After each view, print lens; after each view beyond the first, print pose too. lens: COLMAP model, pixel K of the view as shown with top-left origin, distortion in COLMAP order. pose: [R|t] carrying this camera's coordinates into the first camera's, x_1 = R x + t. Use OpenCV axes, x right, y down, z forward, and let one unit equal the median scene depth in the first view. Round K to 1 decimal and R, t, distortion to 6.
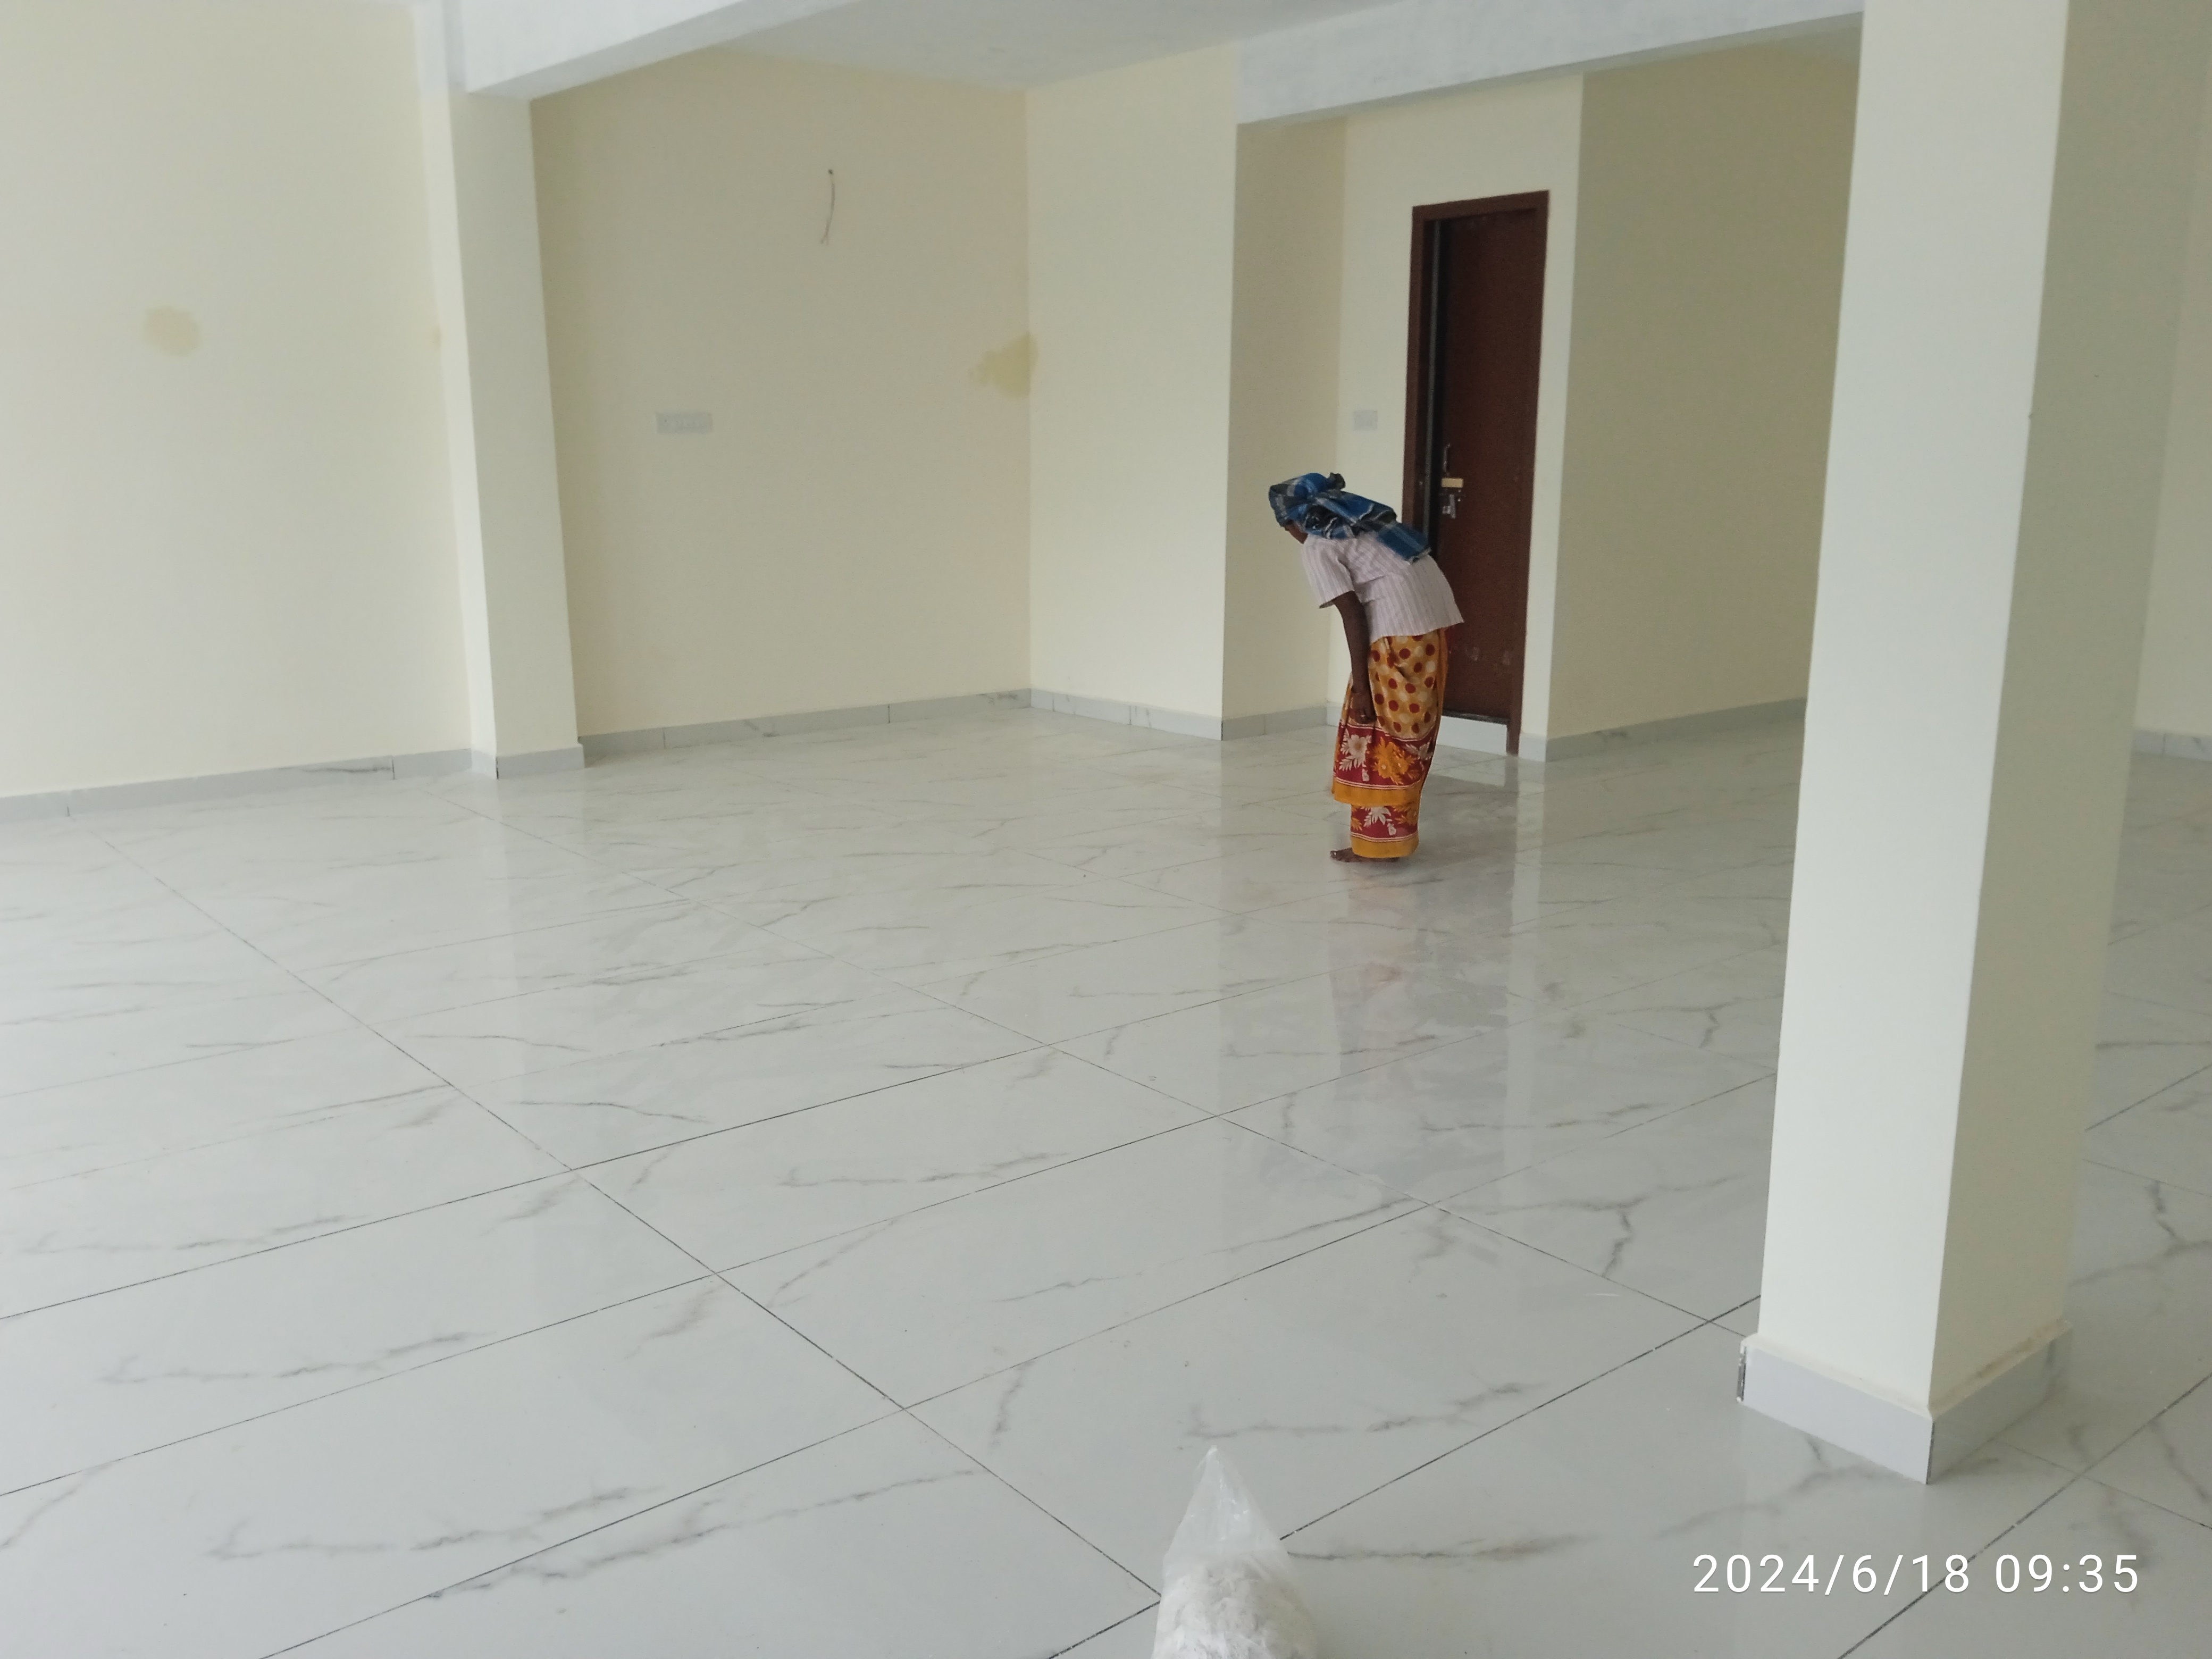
lens RADIAL K [[1850.9, 0, 1109.7], [0, 1850.9, 800.4], [0, 0, 1]] dist [0.125222, -0.201970]
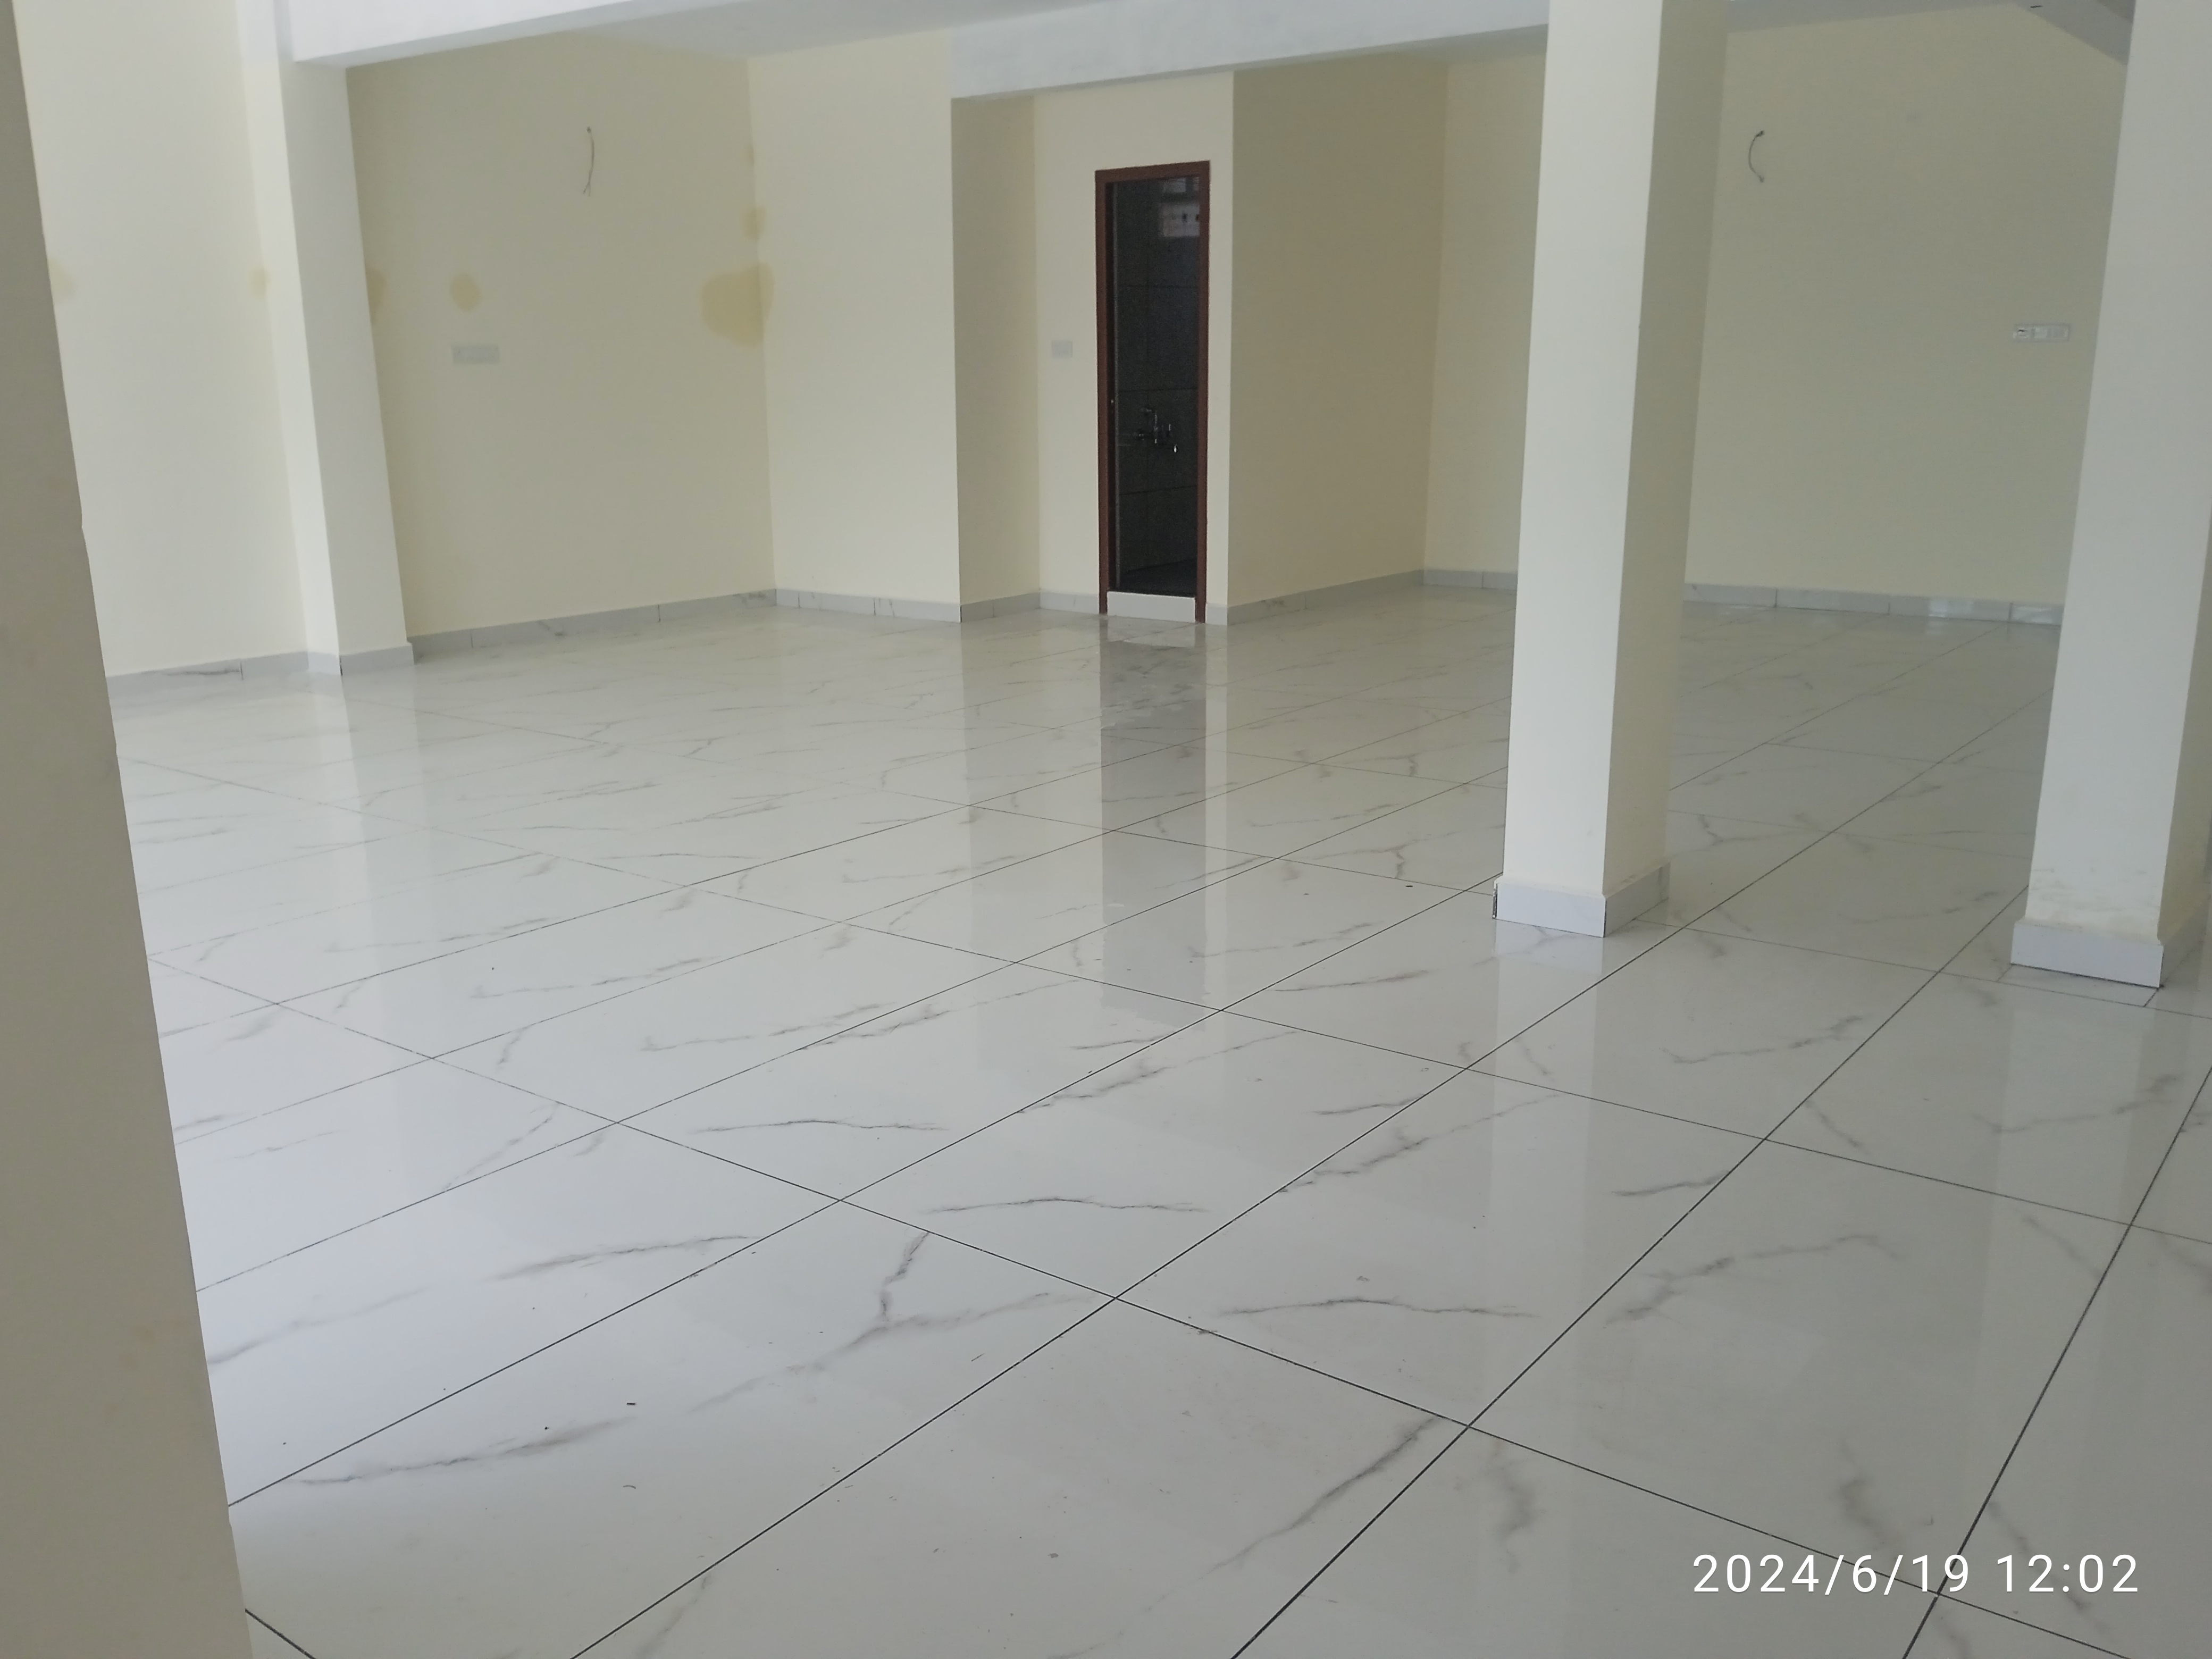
lens RADIAL K [[1850.9, 0, 1109.7], [0, 1850.9, 800.4], [0, 0, 1]] dist [0.125222, -0.201970]
pose [[0.972294, -0.065366, 0.224438, -0.136910], [0.058208, 0.997567, 0.038370, 0.046692], [-0.226400, -0.024243, 0.973733, -0.204127]]
